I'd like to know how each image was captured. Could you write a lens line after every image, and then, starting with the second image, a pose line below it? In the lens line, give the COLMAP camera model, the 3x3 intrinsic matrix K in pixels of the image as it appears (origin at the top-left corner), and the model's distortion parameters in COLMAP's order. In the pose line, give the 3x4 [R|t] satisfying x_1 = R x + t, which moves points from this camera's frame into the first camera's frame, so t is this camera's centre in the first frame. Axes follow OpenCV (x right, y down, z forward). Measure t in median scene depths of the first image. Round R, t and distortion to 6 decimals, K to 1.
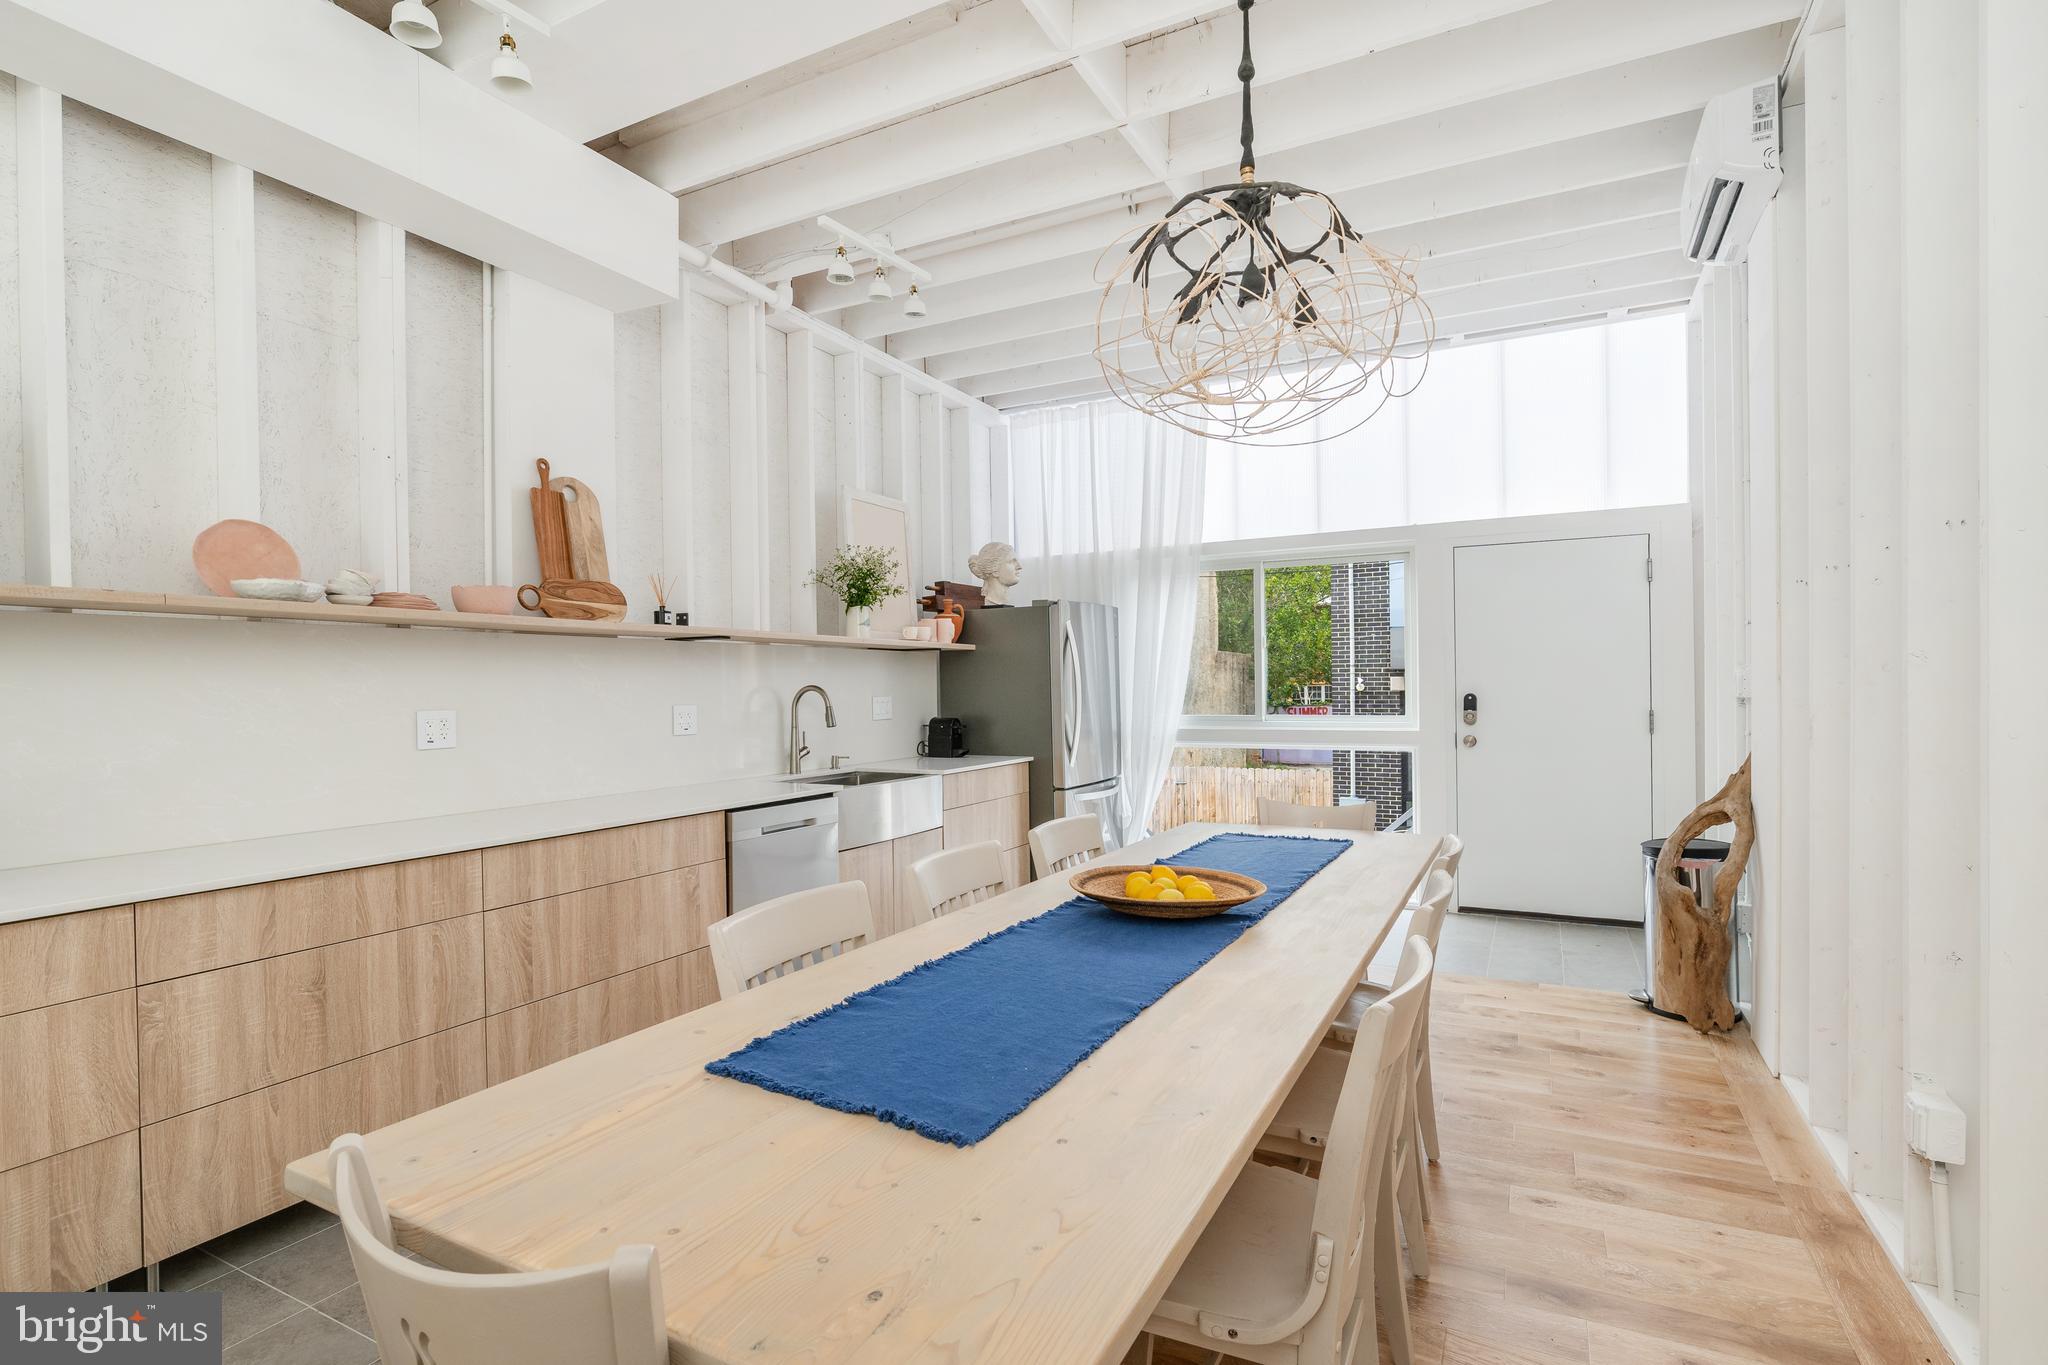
lens RADIAL K [[985.1, 0, 1024.0], [0, 985.1, 682.5], [0, 0, 1]] dist [0.000529, 0.000161]
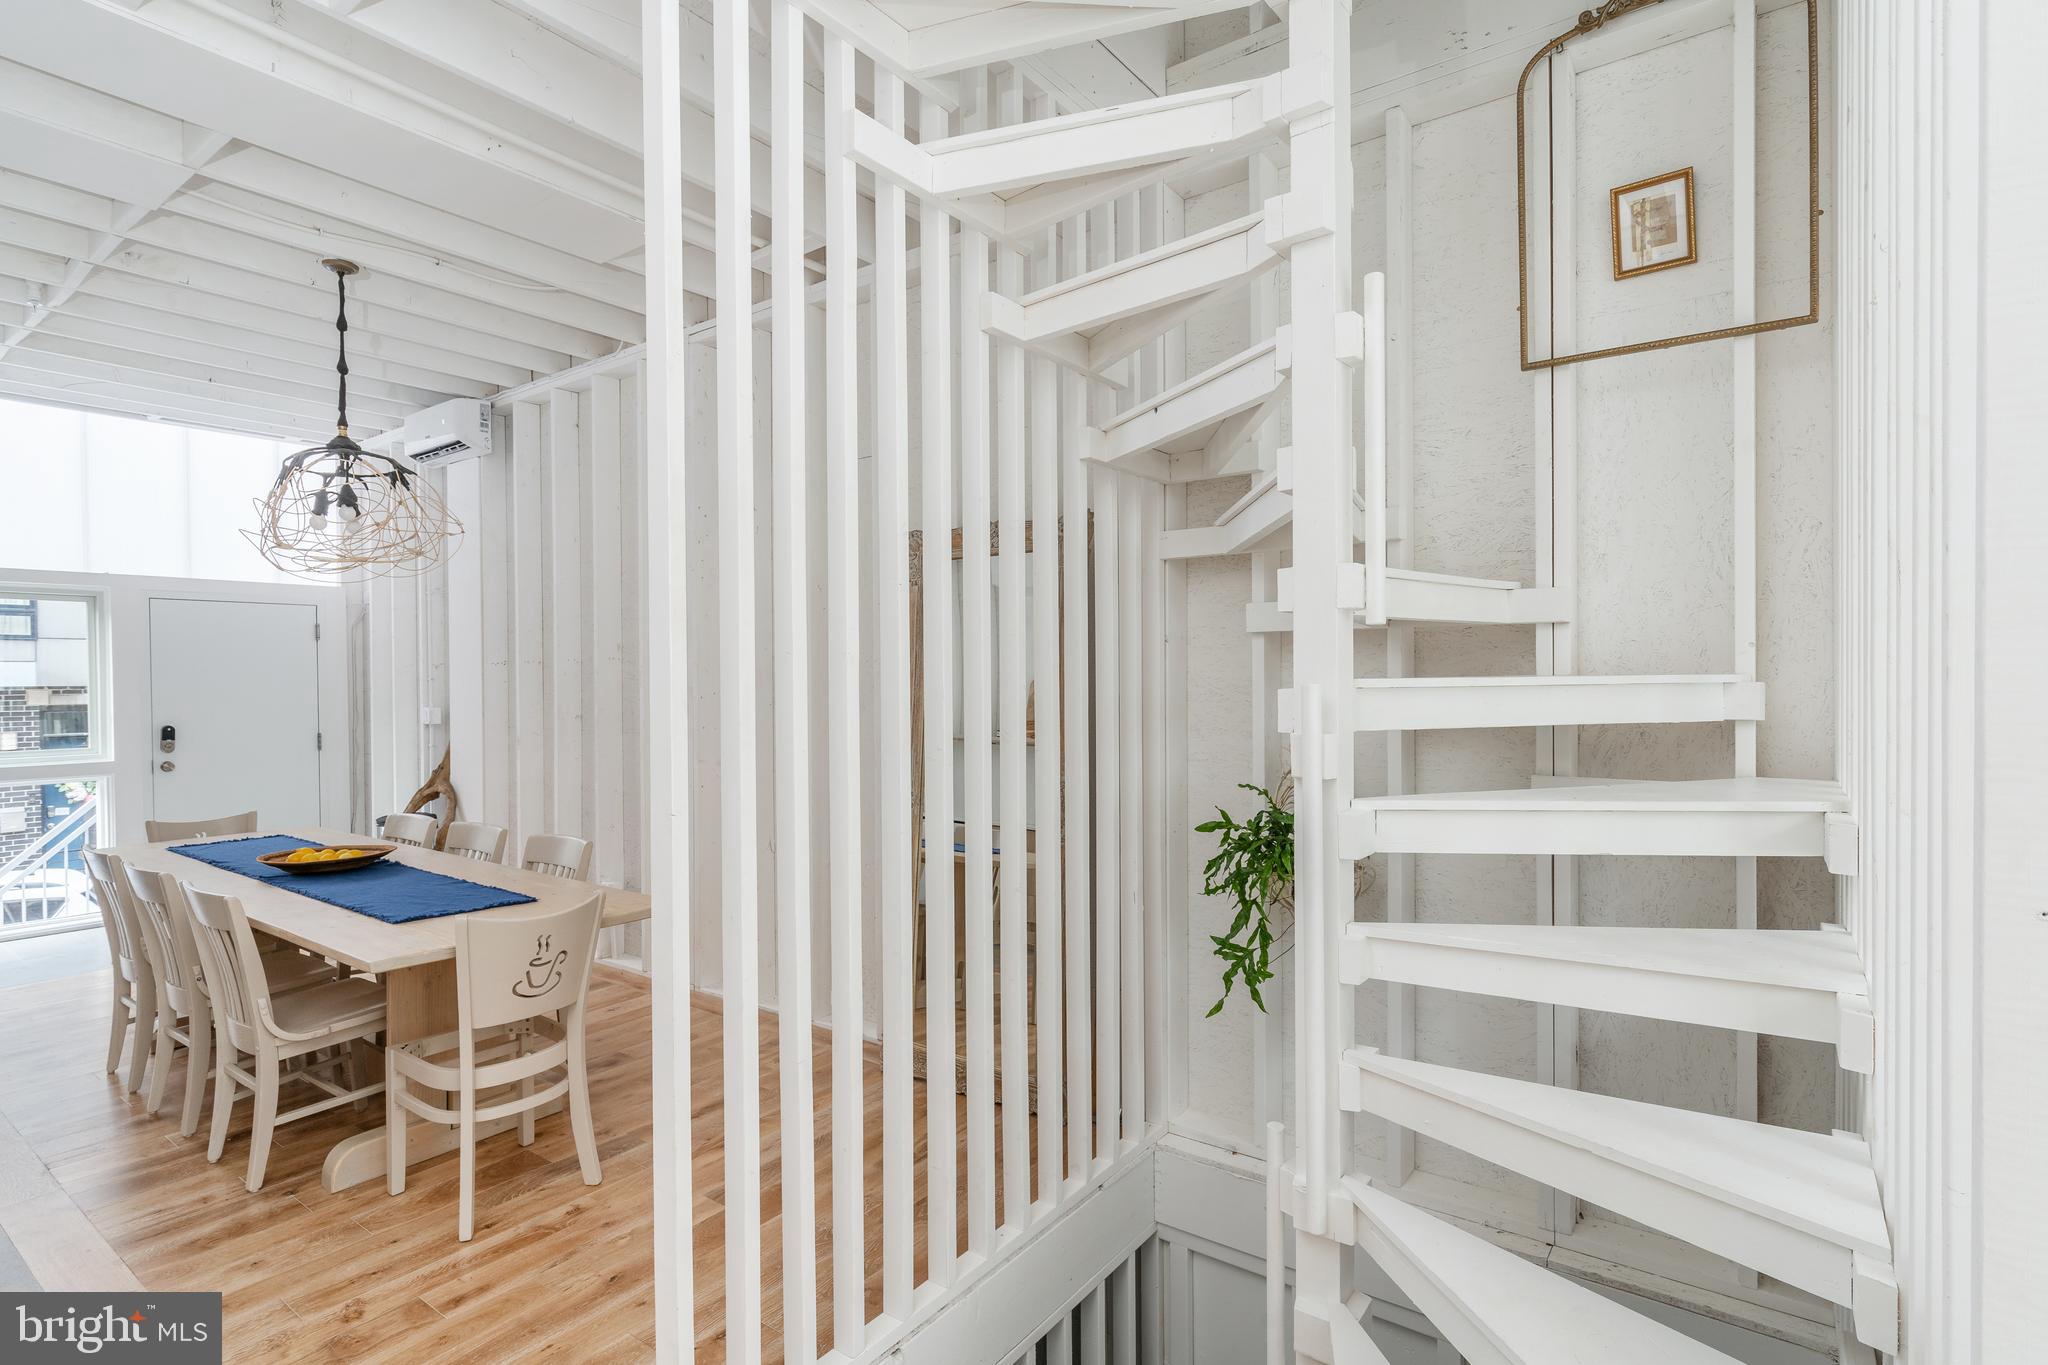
lens RADIAL K [[985.1, 0, 1024.0], [0, 985.1, 682.5], [0, 0, 1]] dist [0.000529, 0.000161]
pose [[0.160454, 0.007100, 0.987018, -0.657899], [0.004620, 0.999958, -0.007944, -0.031596], [-0.987033, 0.005835, 0.160414, -0.224717]]
